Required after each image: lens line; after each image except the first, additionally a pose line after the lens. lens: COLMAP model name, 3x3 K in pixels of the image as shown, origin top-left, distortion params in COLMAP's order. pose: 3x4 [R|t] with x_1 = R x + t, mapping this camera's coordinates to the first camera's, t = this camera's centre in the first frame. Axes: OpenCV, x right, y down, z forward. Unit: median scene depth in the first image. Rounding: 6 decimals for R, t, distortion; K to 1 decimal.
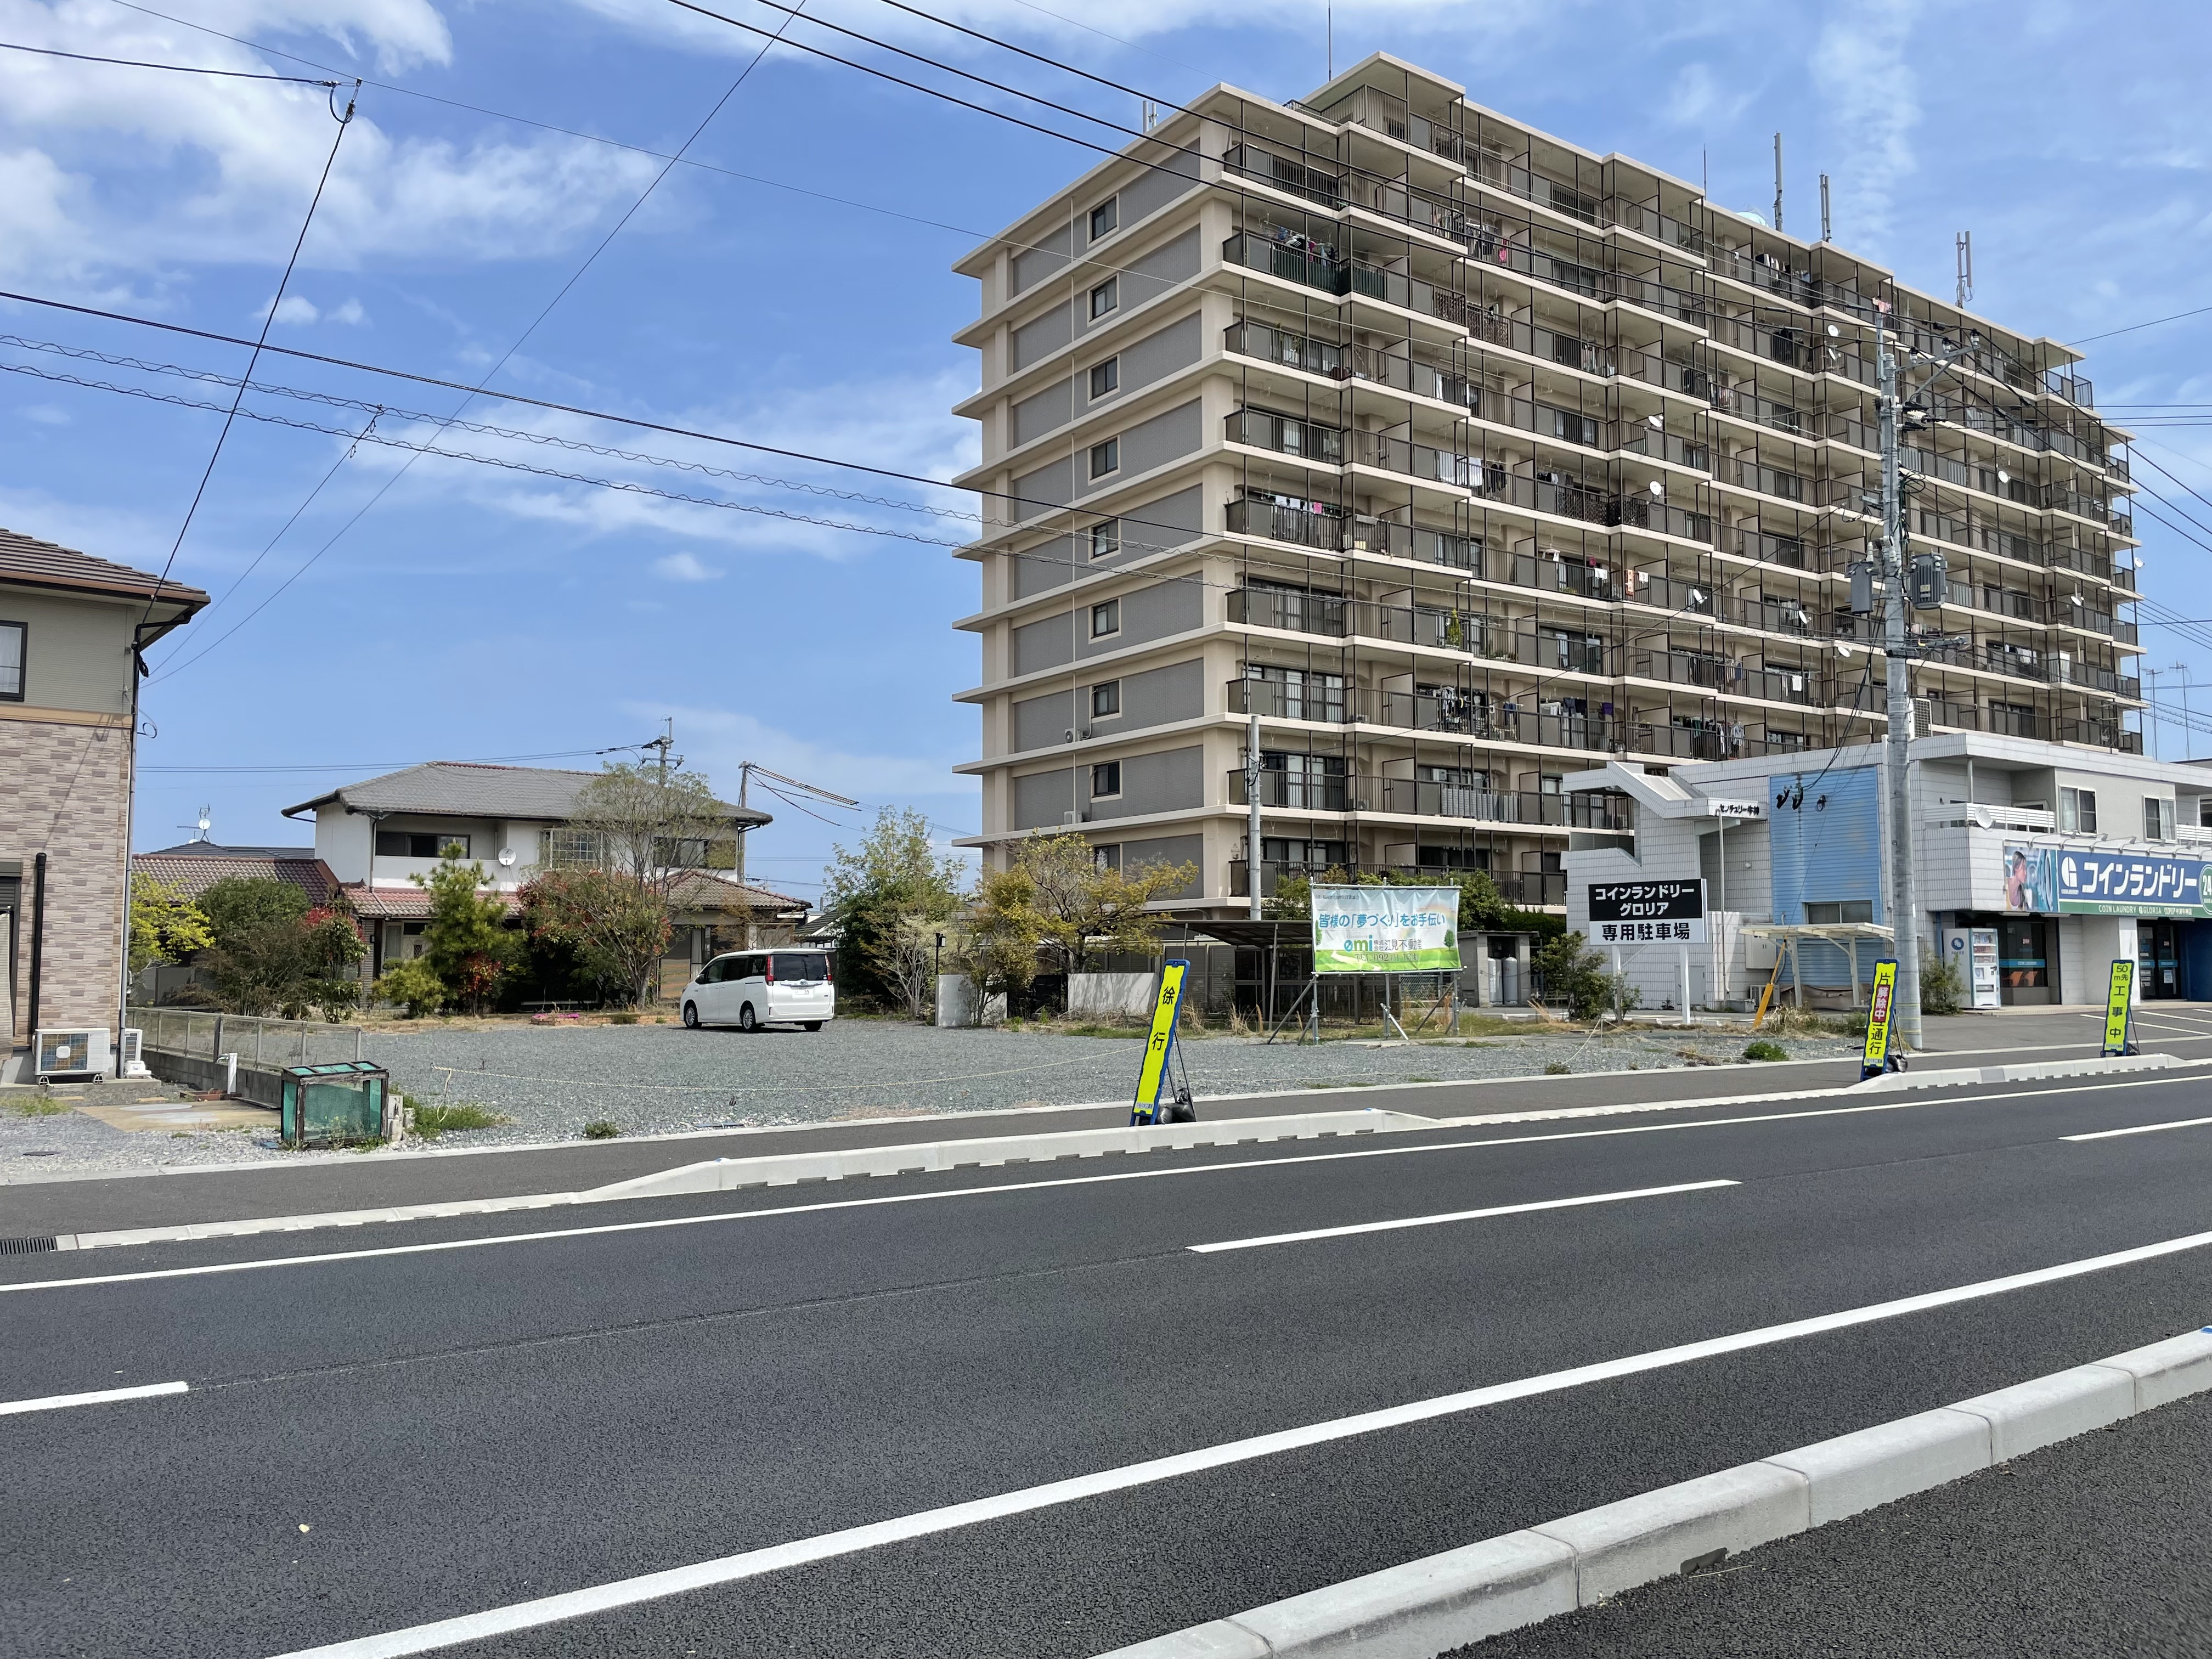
lens RADIAL K [[1667.7, 0, 1123.8], [0, 1667.7, 827.3], [0, 0, 1]] dist [0.092211, -0.136642]
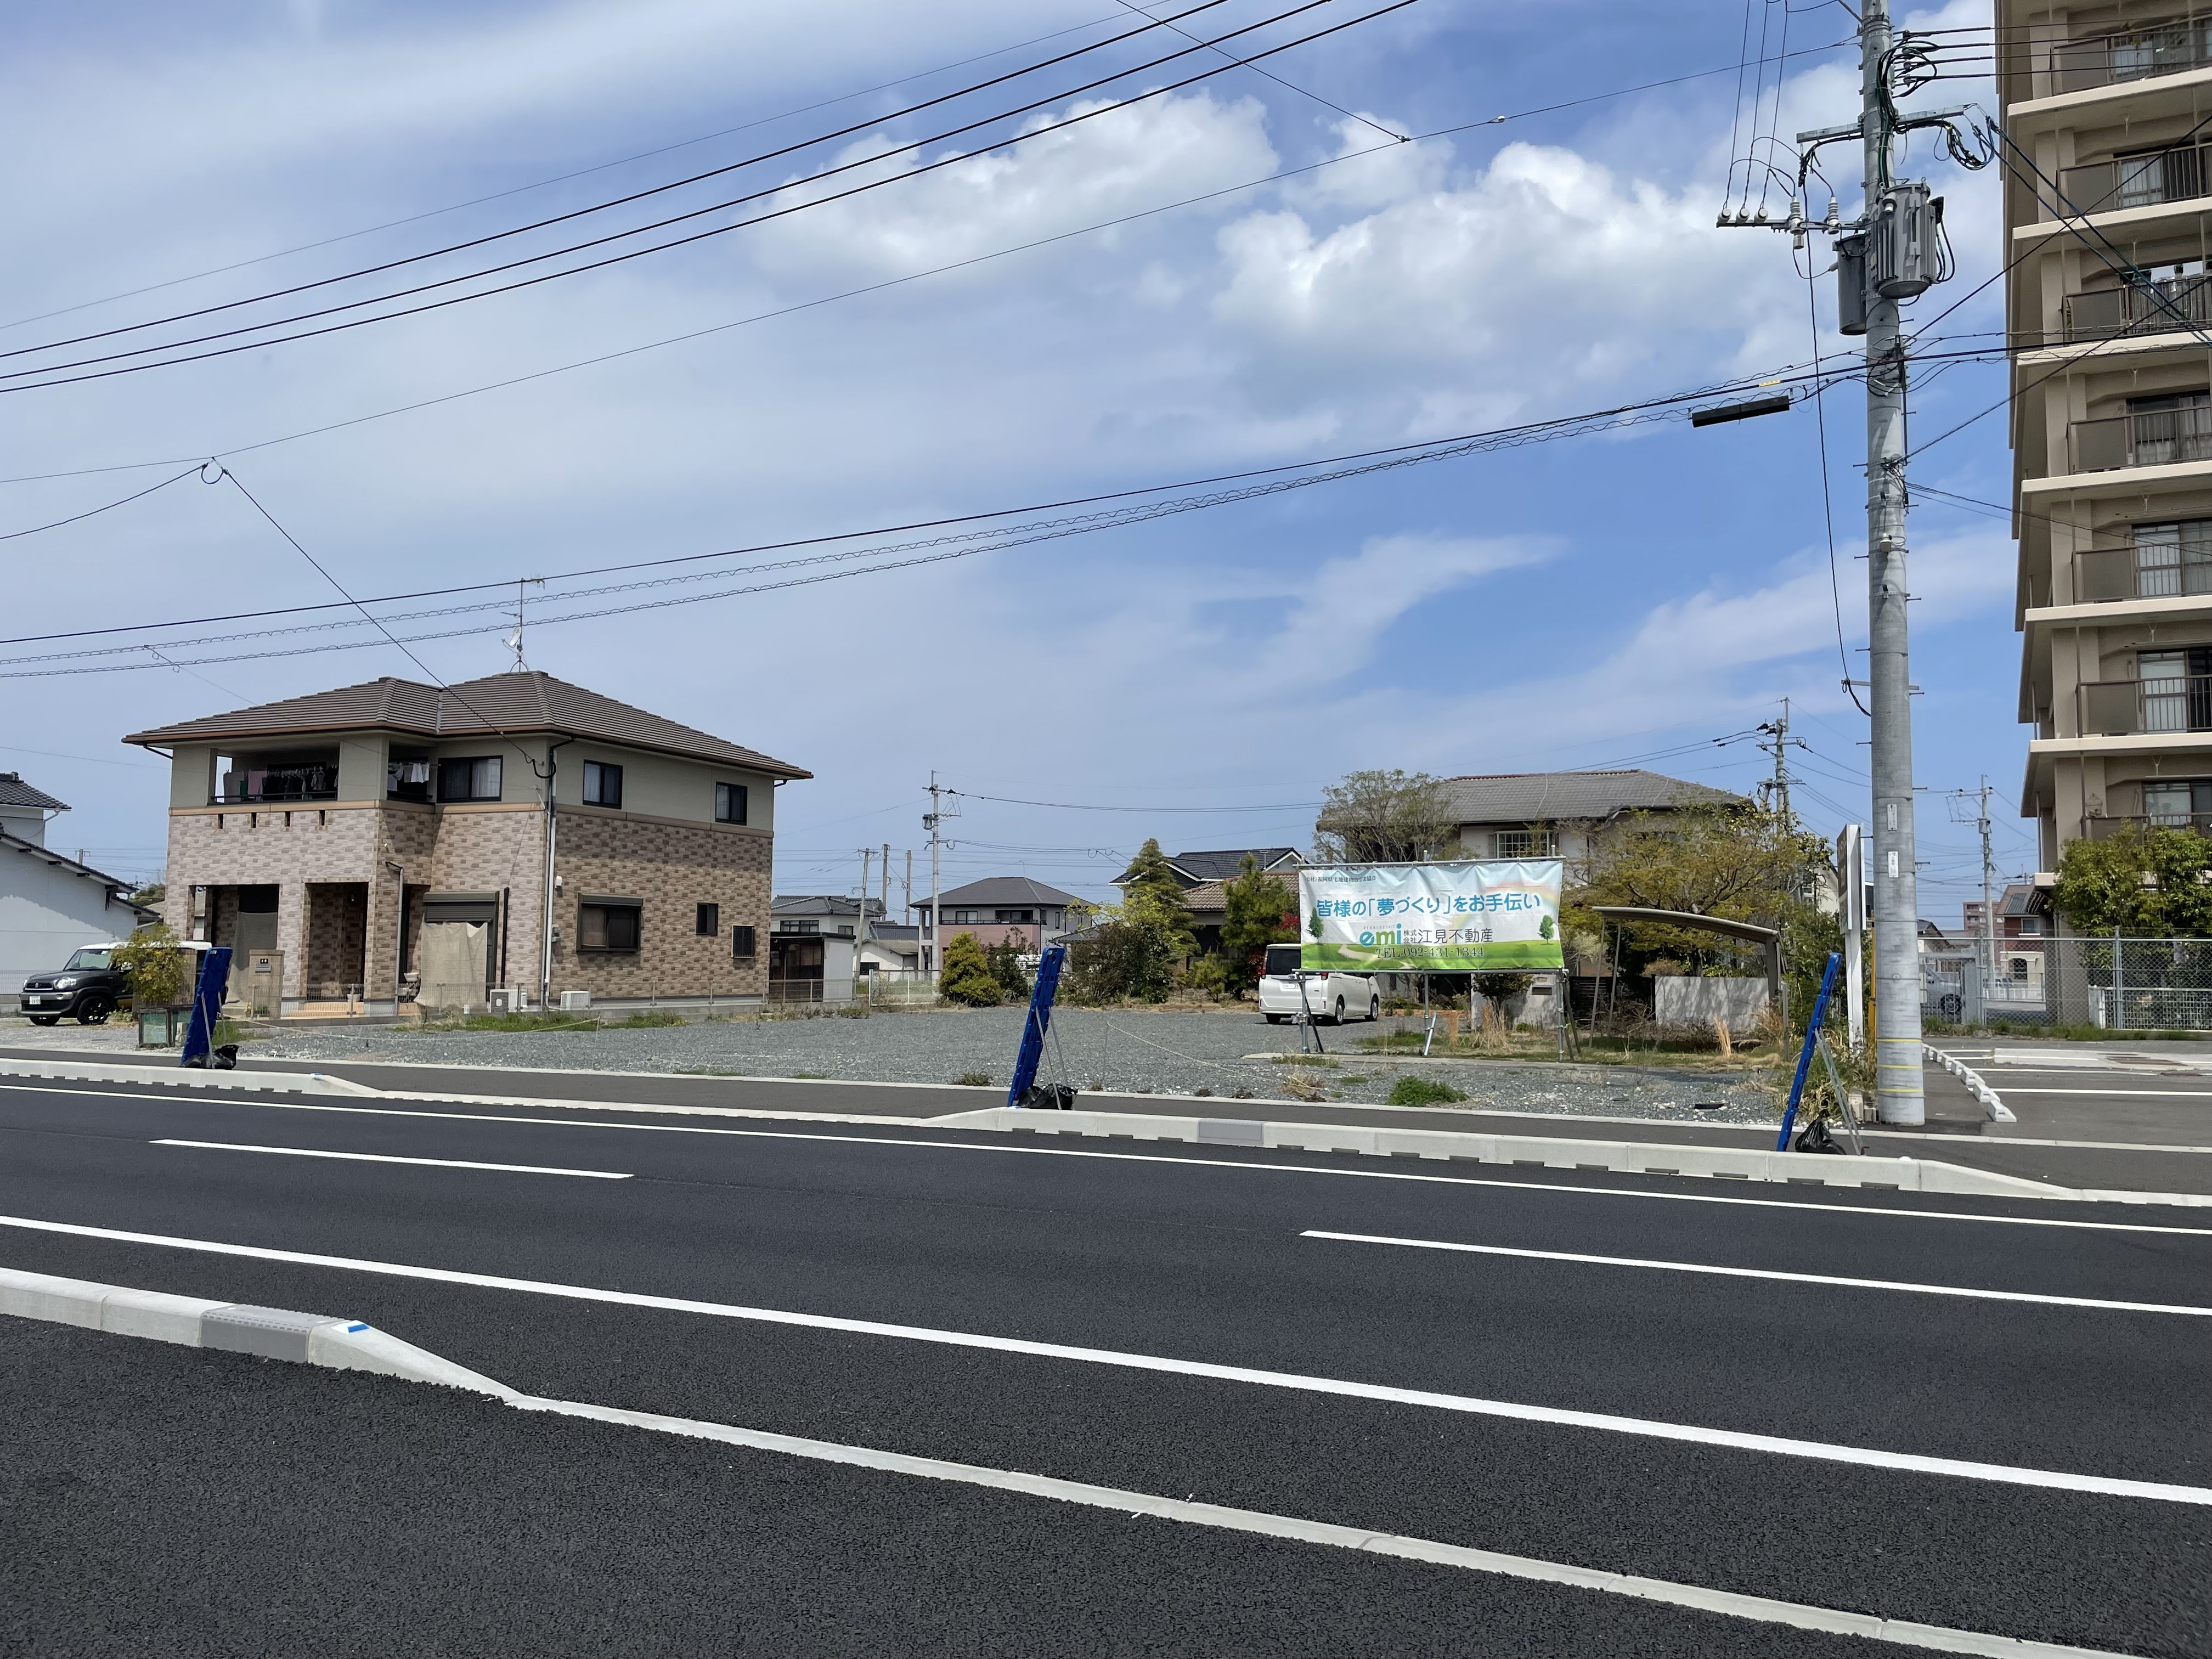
lens RADIAL K [[1667.7, 0, 1123.8], [0, 1667.7, 827.3], [0, 0, 1]] dist [0.092211, -0.136642]
pose [[0.456761, -0.064586, -0.887242, 0.679936], [0.062166, 0.997240, -0.040590, 0.036411], [0.887414, -0.036617, 0.459516, 0.443886]]
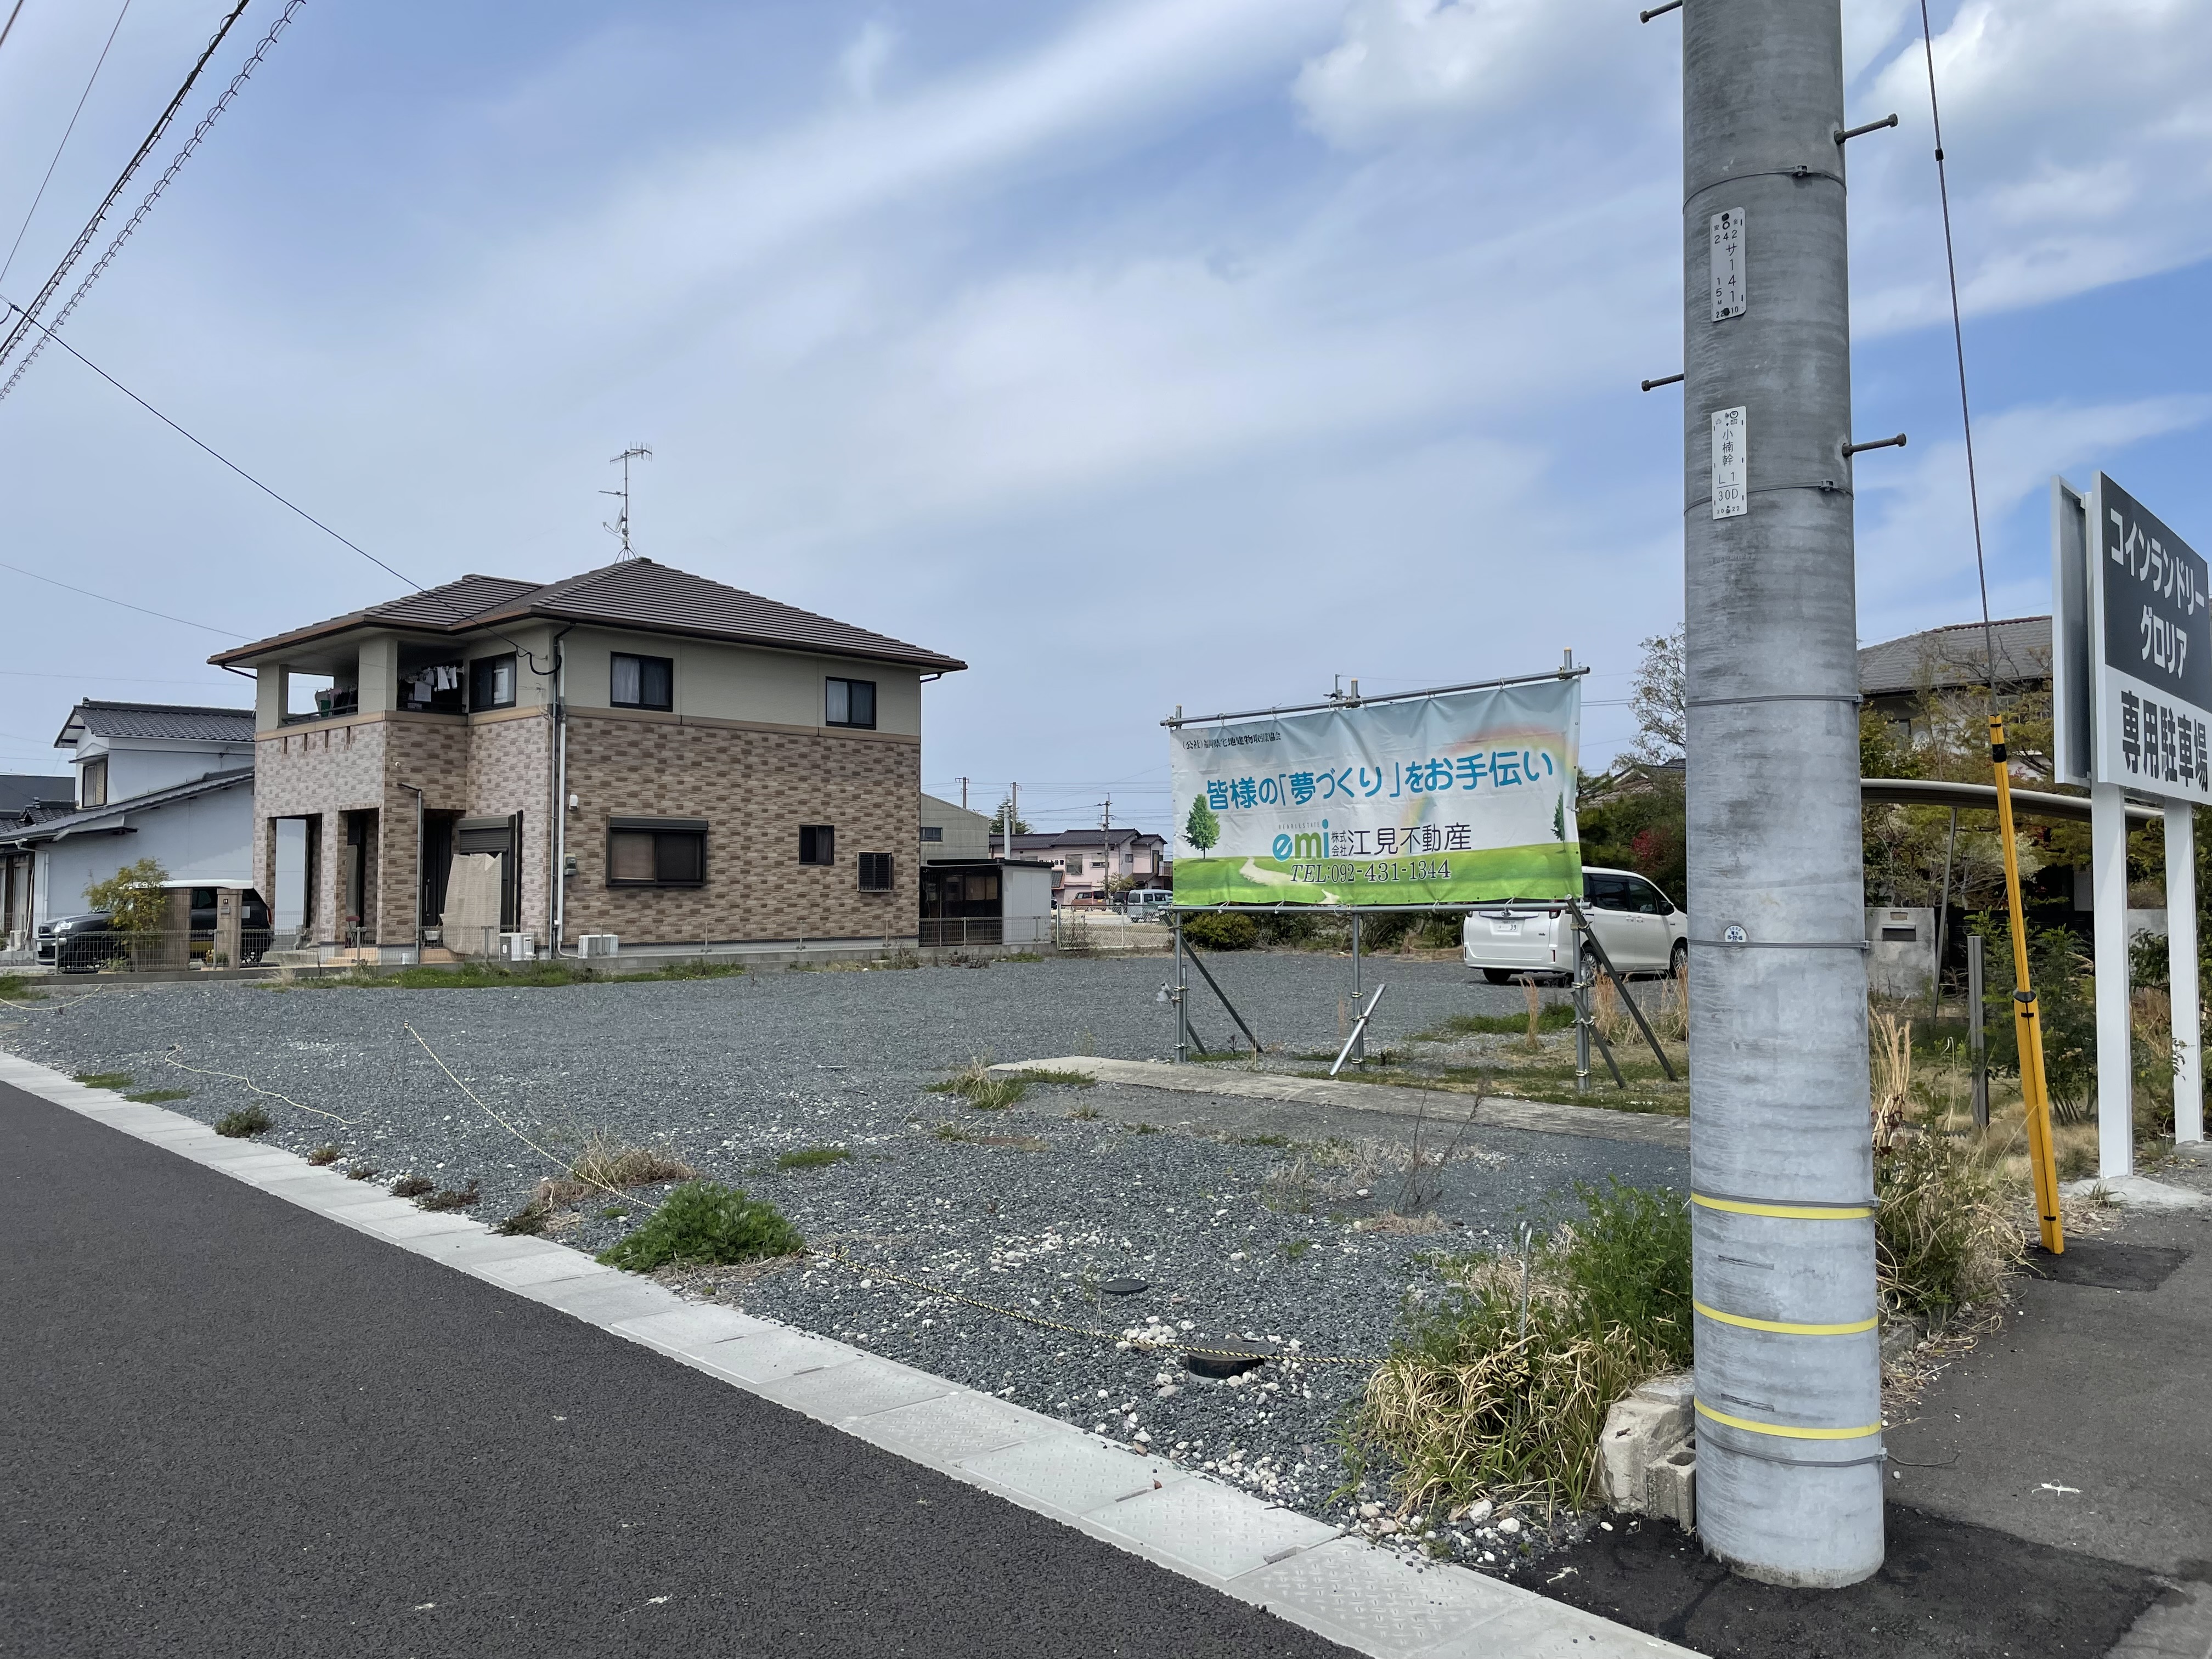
lens RADIAL K [[1667.7, 0, 1123.8], [0, 1667.7, 827.3], [0, 0, 1]] dist [0.092211, -0.136642]
pose [[0.115158, -0.034949, -0.992732, 0.479807], [0.081969, 0.996307, -0.025566, 0.062386], [0.989959, -0.078429, 0.117598, 0.769927]]
